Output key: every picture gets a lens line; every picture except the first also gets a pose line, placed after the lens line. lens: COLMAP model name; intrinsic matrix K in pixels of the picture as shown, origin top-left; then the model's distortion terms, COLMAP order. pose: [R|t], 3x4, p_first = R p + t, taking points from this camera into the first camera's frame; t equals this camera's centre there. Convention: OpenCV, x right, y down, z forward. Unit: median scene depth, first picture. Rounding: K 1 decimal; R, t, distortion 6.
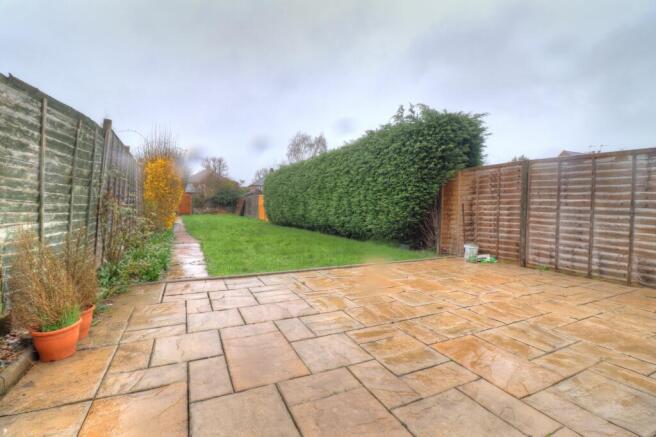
lens RADIAL K [[303.3, 0, 327.6], [0, 303.3, 210.3], [0, 0, 1]] dist [0.000937, -0.015963]
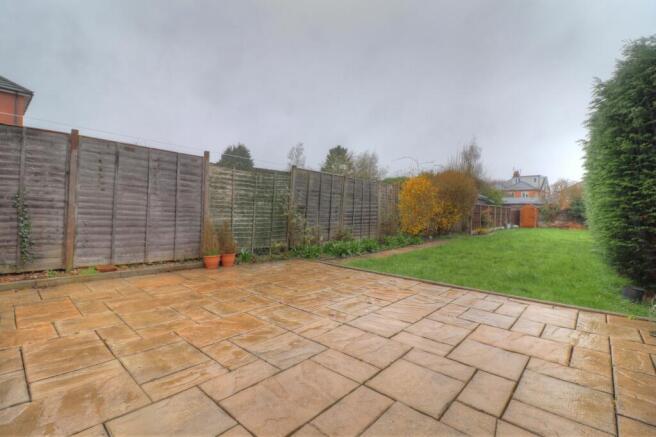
lens RADIAL K [[303.3, 0, 327.6], [0, 303.3, 210.3], [0, 0, 1]] dist [0.000937, -0.015963]
pose [[0.389817, -0.002852, -0.920888, 1.616664], [-0.036045, 0.999182, -0.018352, -0.001695], [0.920187, 0.040347, 0.389395, 0.740013]]
